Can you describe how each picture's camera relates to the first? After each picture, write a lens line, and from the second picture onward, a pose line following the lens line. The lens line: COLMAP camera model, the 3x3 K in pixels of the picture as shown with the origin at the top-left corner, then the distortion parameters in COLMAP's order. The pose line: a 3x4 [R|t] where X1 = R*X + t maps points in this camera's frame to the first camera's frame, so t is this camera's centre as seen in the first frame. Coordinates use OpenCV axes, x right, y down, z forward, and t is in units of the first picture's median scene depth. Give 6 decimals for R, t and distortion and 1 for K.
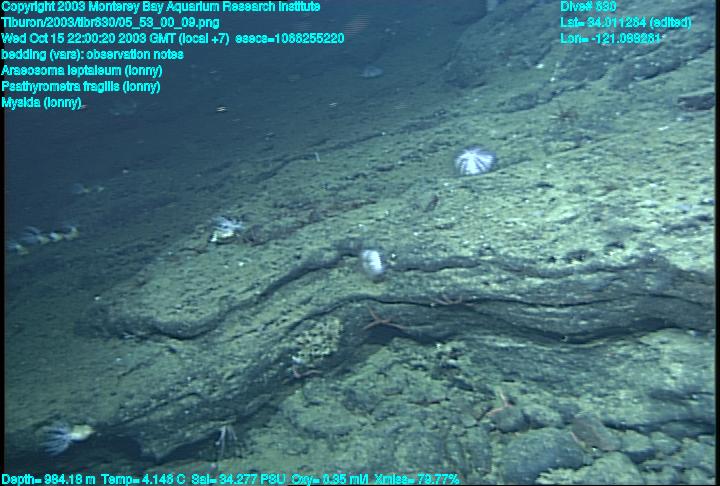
lens RADIAL K [[800.4, 0, 357.5], [0, 800.4, 279.5], [0, 0, 1]] dist [0.081884, 0.166162]
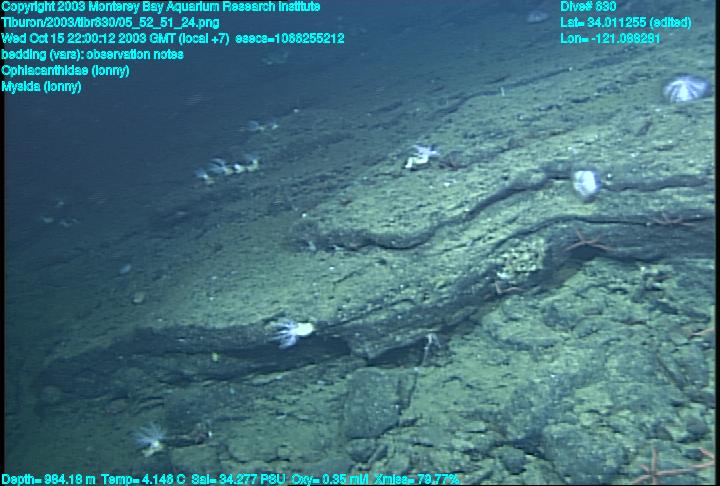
lens RADIAL K [[800.4, 0, 357.5], [0, 800.4, 279.5], [0, 0, 1]] dist [0.081884, 0.166162]
pose [[0.993384, 0.047428, -0.104589, -0.153259], [-0.043886, 0.998391, 0.035917, 0.076257], [0.106124, -0.031090, 0.993867, -0.064026]]
